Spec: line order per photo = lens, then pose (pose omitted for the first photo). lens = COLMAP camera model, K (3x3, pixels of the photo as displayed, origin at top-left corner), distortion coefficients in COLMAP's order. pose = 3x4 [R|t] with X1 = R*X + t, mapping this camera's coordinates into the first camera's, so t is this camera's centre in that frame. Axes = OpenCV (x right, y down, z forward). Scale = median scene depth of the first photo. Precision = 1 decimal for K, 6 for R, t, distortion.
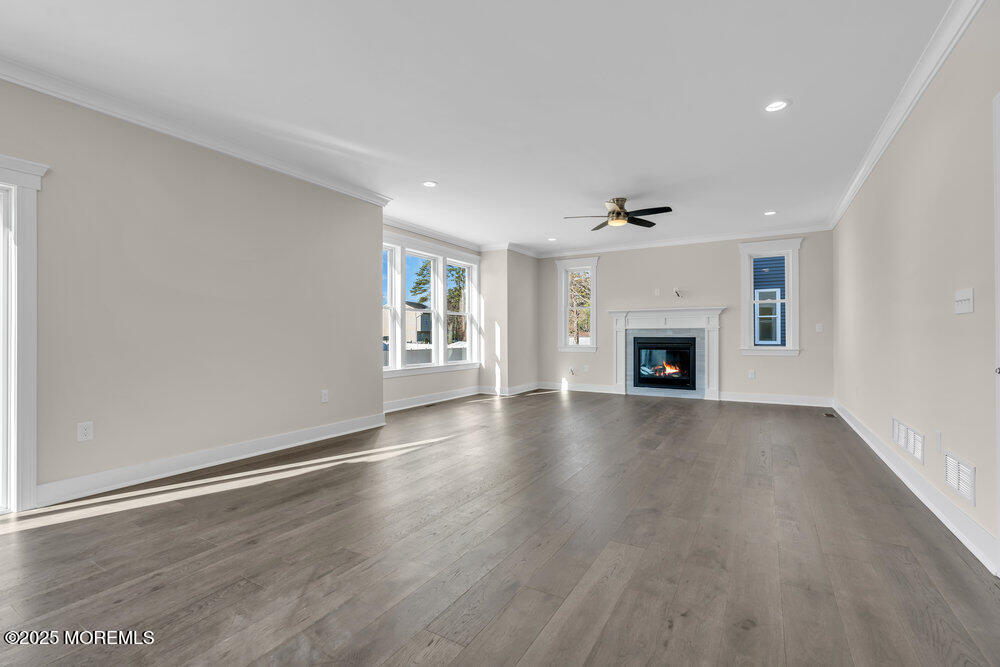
lens RADIAL K [[446.5, 0, 497.7], [0, 446.5, 332.1], [0, 0, 1]] dist [-0.012219, 0.005047]
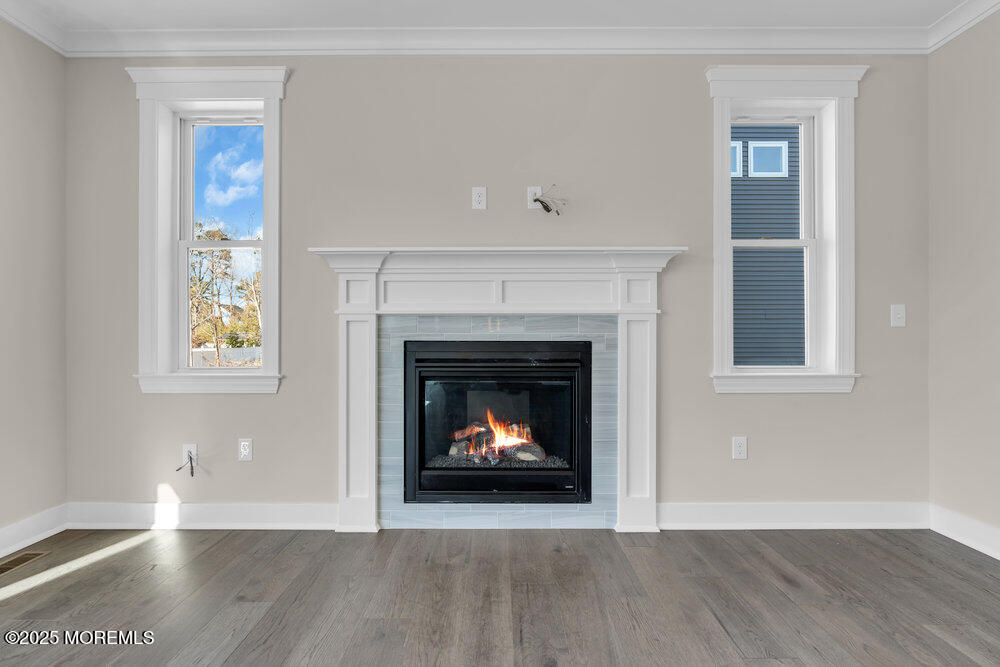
lens RADIAL K [[446.5, 0, 497.7], [0, 446.5, 332.1], [0, 0, 1]] dist [-0.012219, 0.005047]
pose [[0.857137, 0.004825, 0.515066, 0.207528], [-0.004482, 0.999988, -0.001909, 0.005381], [-0.515070, -0.000672, 0.857148, 0.723840]]
